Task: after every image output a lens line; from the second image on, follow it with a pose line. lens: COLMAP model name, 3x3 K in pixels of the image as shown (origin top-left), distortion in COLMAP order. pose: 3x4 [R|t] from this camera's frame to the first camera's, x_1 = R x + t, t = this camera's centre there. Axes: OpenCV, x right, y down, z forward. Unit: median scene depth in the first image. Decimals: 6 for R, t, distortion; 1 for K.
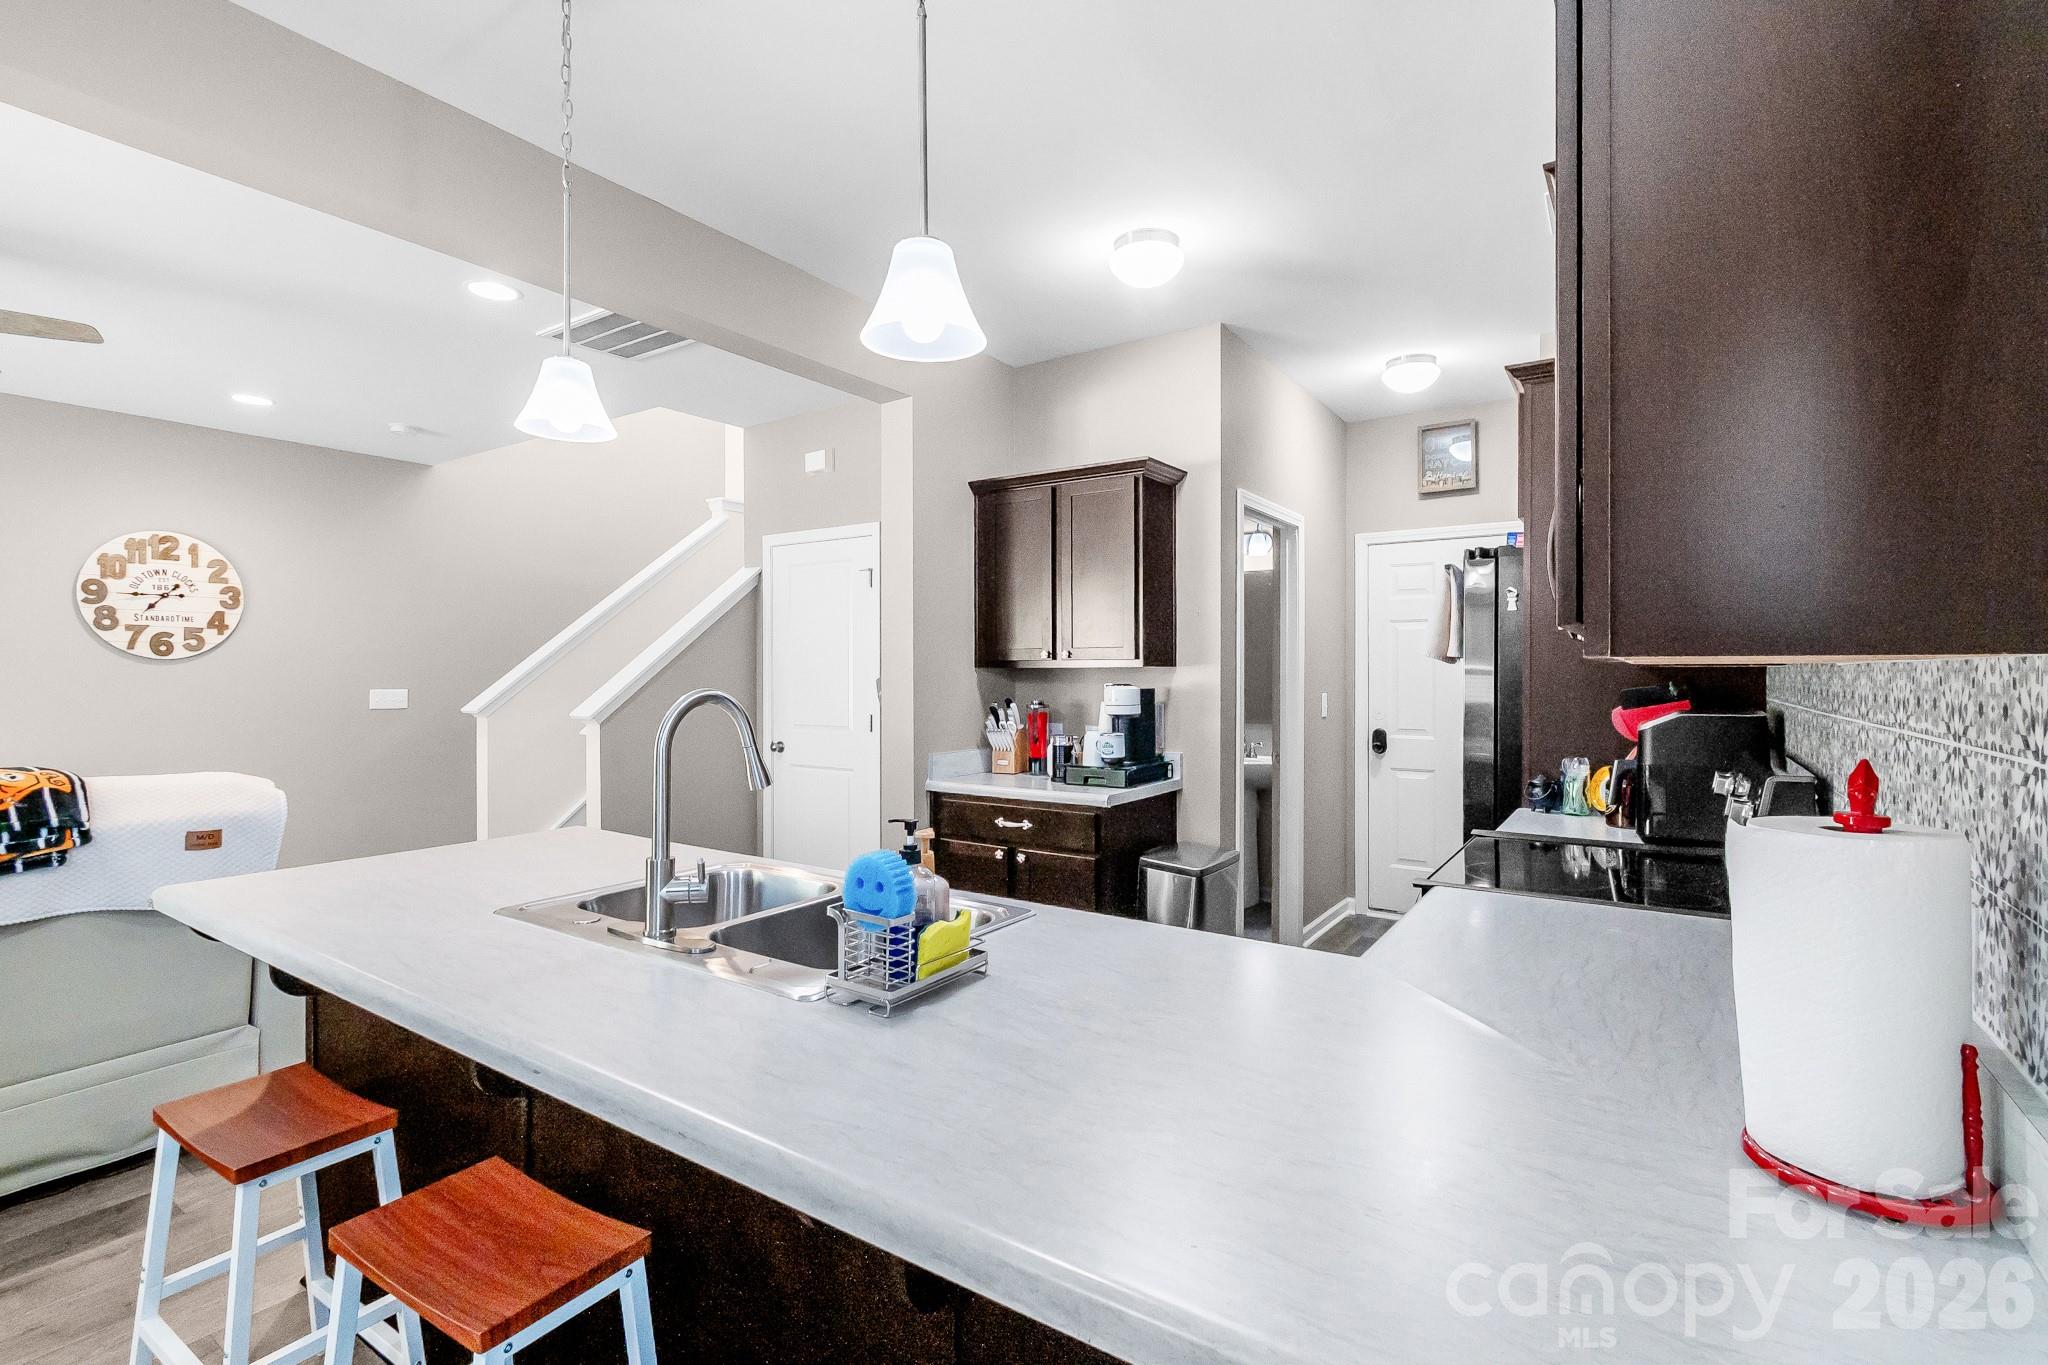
lens RADIAL K [[913.2, 0, 1024.2], [0, 913.2, 667.7], [0, 0, 1]] dist [-0.001386, -0.000521]
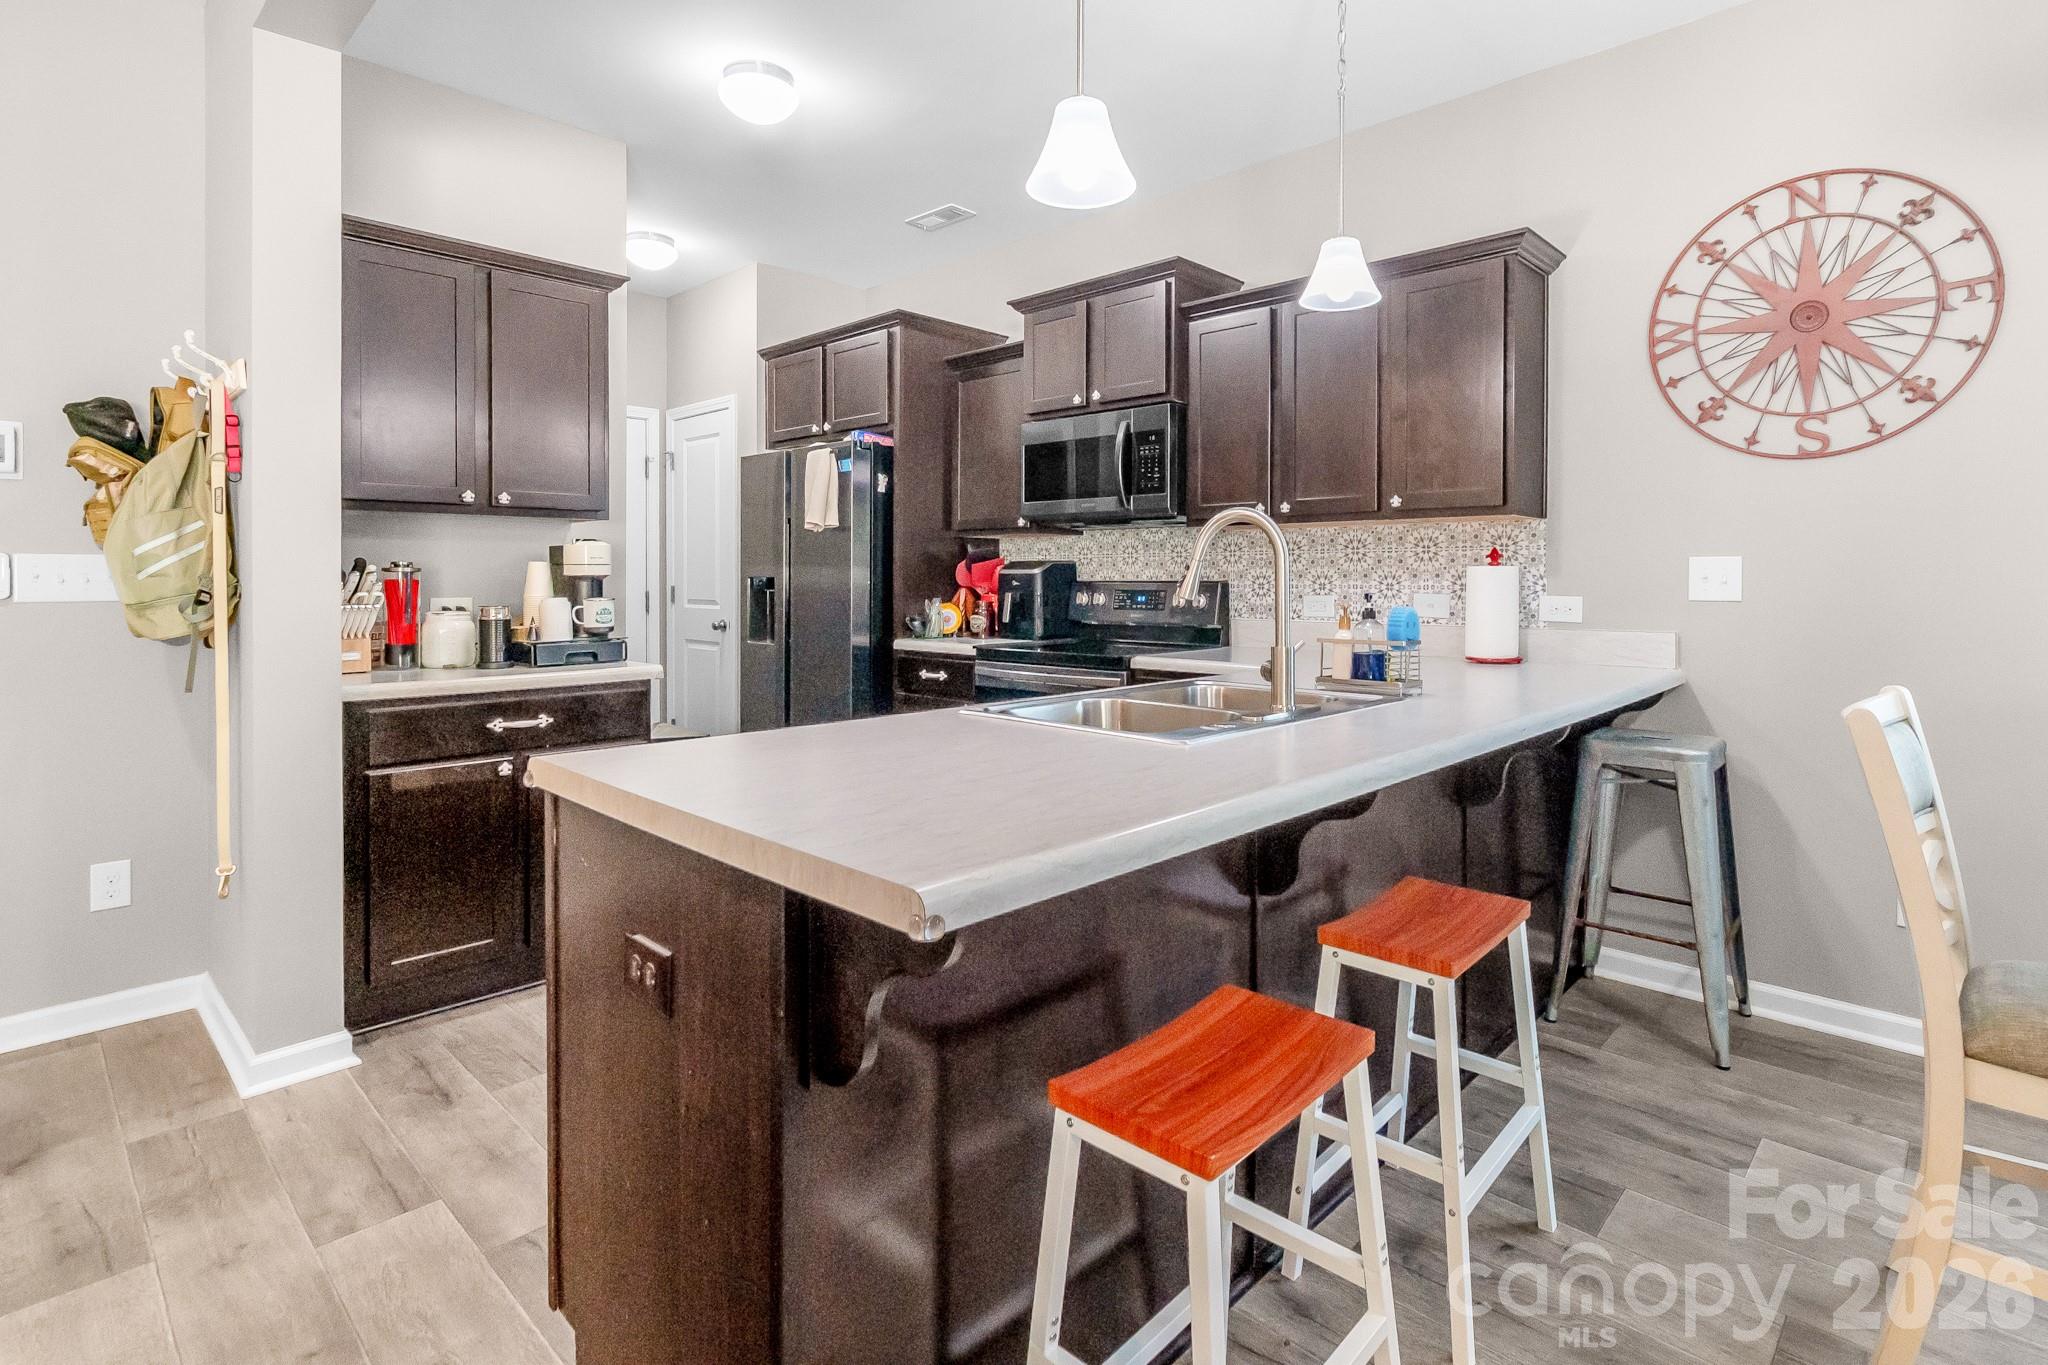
lens RADIAL K [[1013.8, 0, 1056.6], [0, 1013.8, 592.2], [0, 0, 1]] dist [-0.005724, -0.001537]
pose [[0.145964, -0.012631, 0.989209, -0.696322], [-0.005418, 0.999893, 0.013567, 0.047830], [-0.989275, -0.007340, 0.145880, 0.419075]]
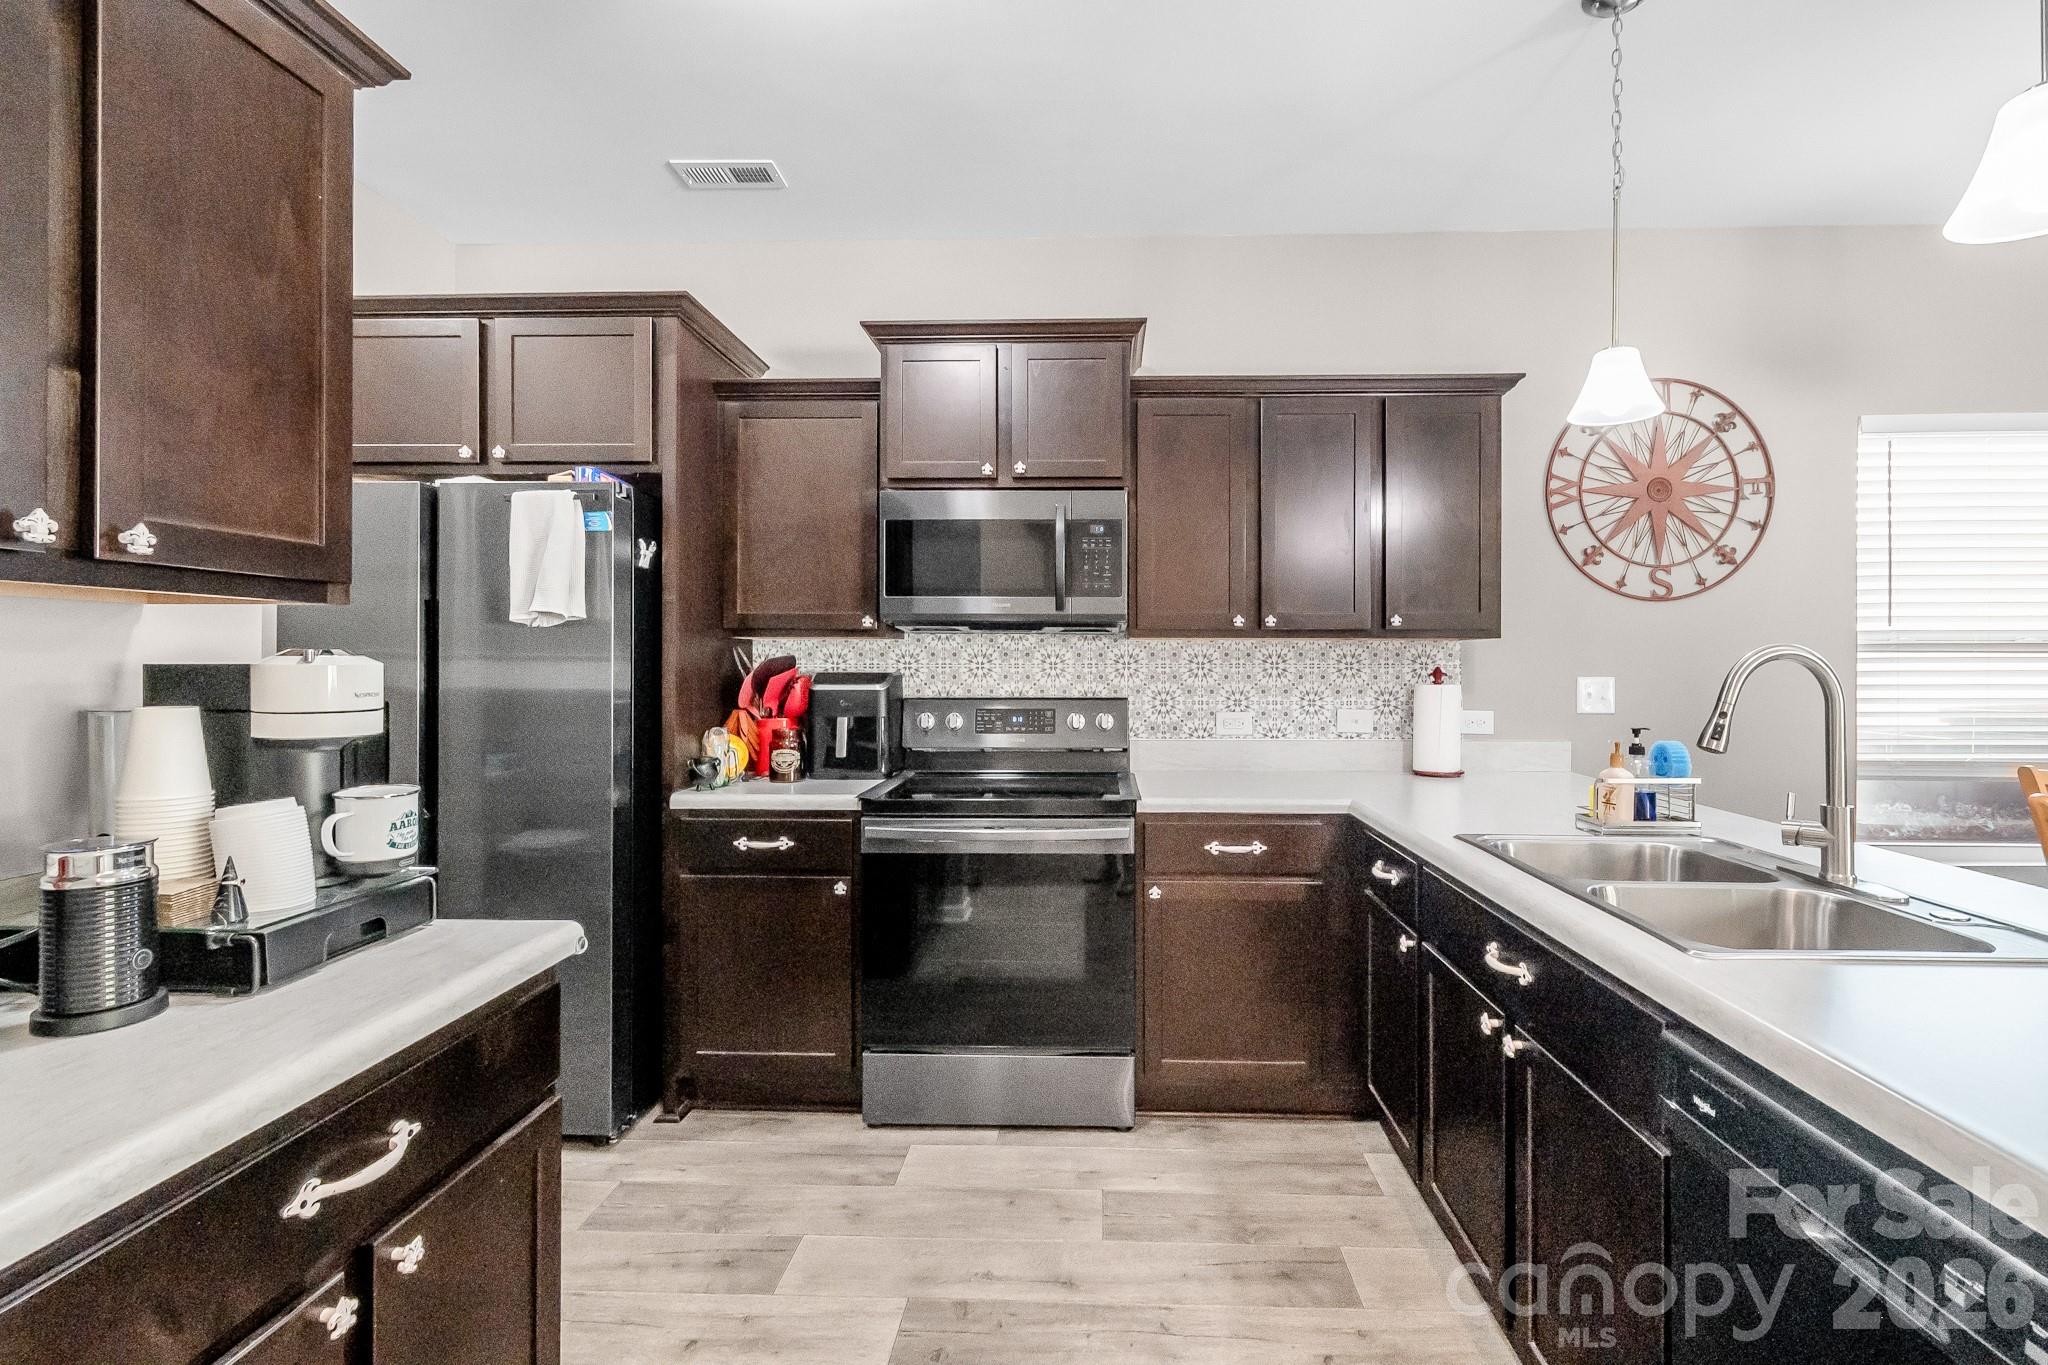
lens RADIAL K [[944.6, 0, 1086.0], [0, 944.6, 660.5], [0, 0, 1]] dist [0.006916, -0.000987]
pose [[-0.550936, 0.000277, 0.834547, -0.337669], [-0.005117, 0.999980, -0.003709, 0.019532], [-0.834532, -0.006314, -0.550924, 0.899656]]
